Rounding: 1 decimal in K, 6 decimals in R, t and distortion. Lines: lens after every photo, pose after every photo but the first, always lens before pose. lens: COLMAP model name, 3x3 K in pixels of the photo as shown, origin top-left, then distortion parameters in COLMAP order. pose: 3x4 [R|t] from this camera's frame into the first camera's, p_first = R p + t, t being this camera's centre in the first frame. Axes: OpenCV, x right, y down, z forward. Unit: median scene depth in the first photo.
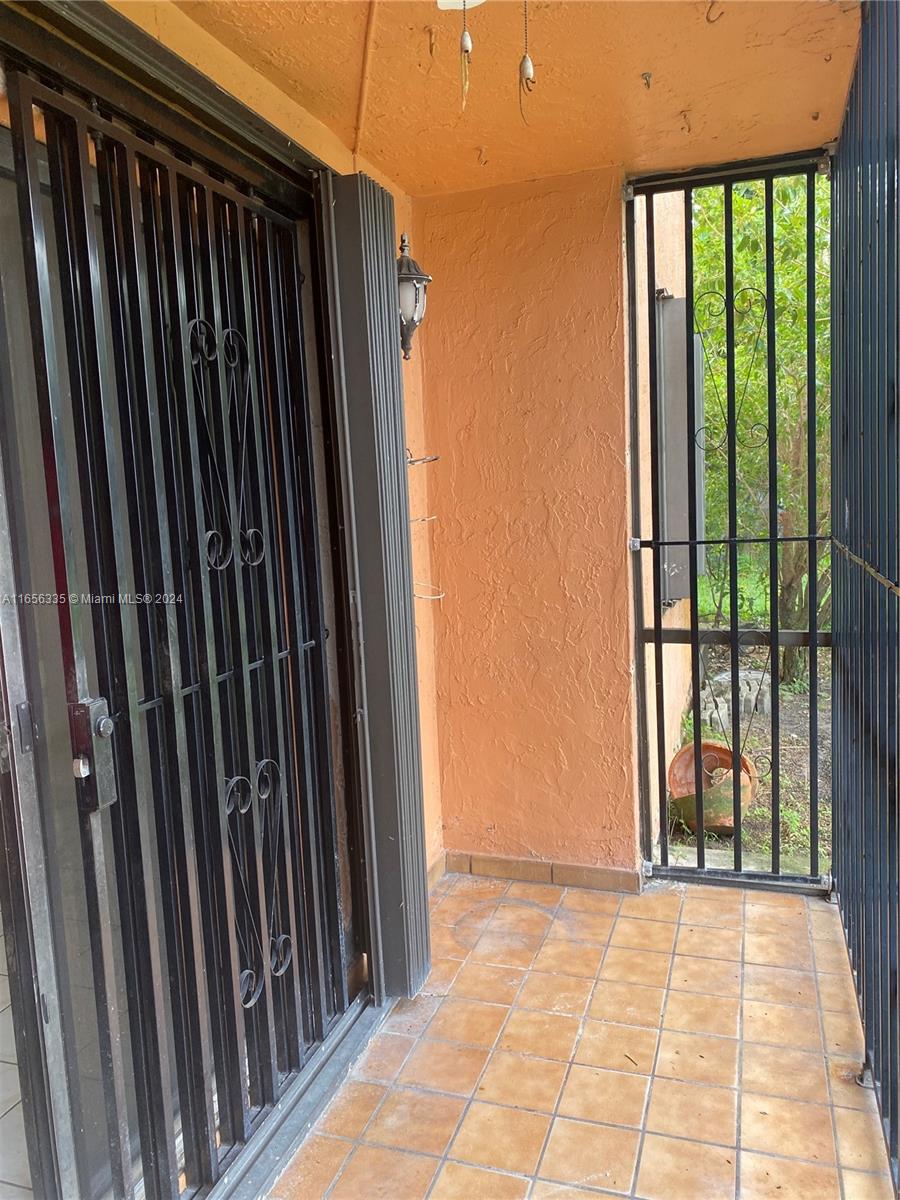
lens RADIAL K [[917.6, 0, 418.8], [0, 917.6, 603.0], [0, 0, 1]] dist [0.078836, -0.135721]
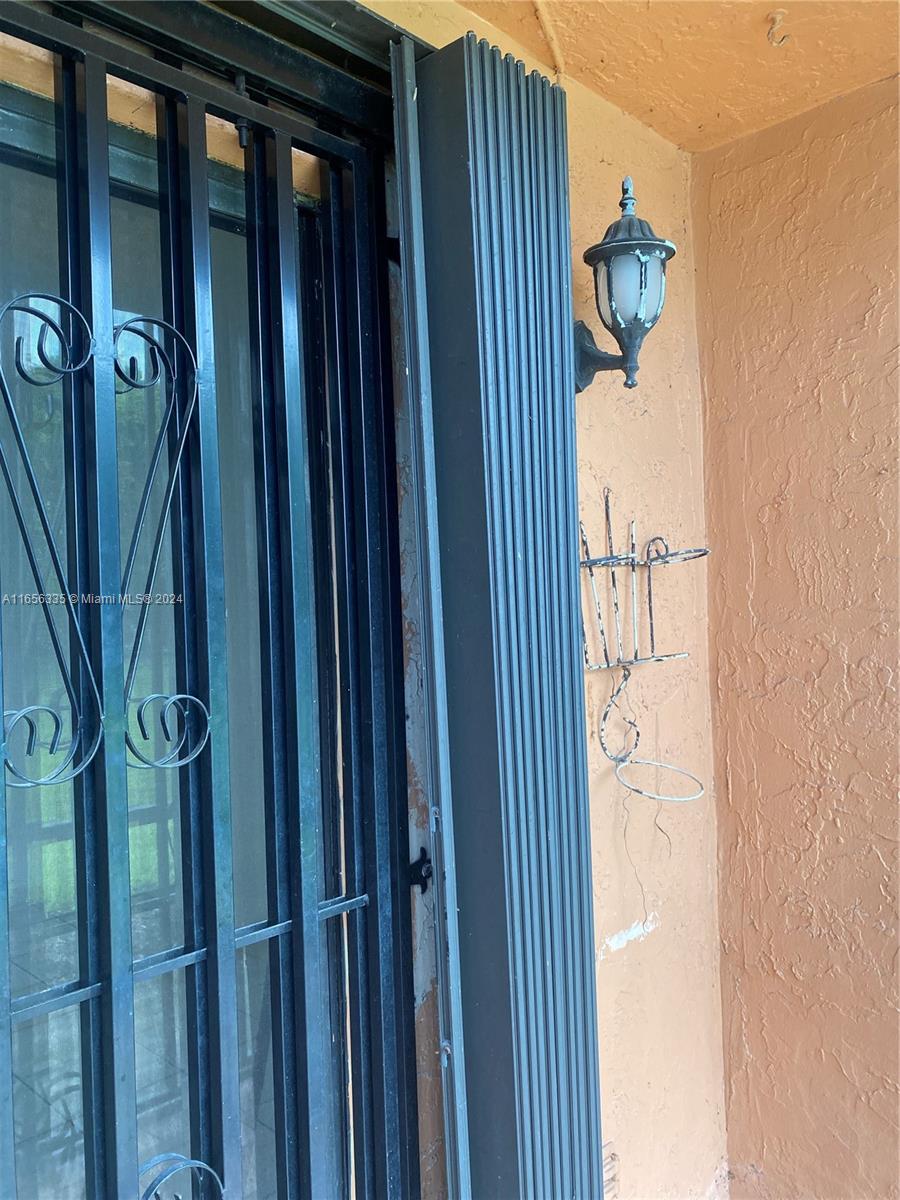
lens RADIAL K [[966.4, 0, 450.0], [0, 966.4, 600.0], [0, 0, 1]] dist [0.093976, -0.141684]
pose [[0.920739, 0.016801, -0.389818, 0.117793], [-0.056529, 0.994276, -0.090667, -0.064285], [0.386063, 0.105517, 0.916418, 0.384560]]
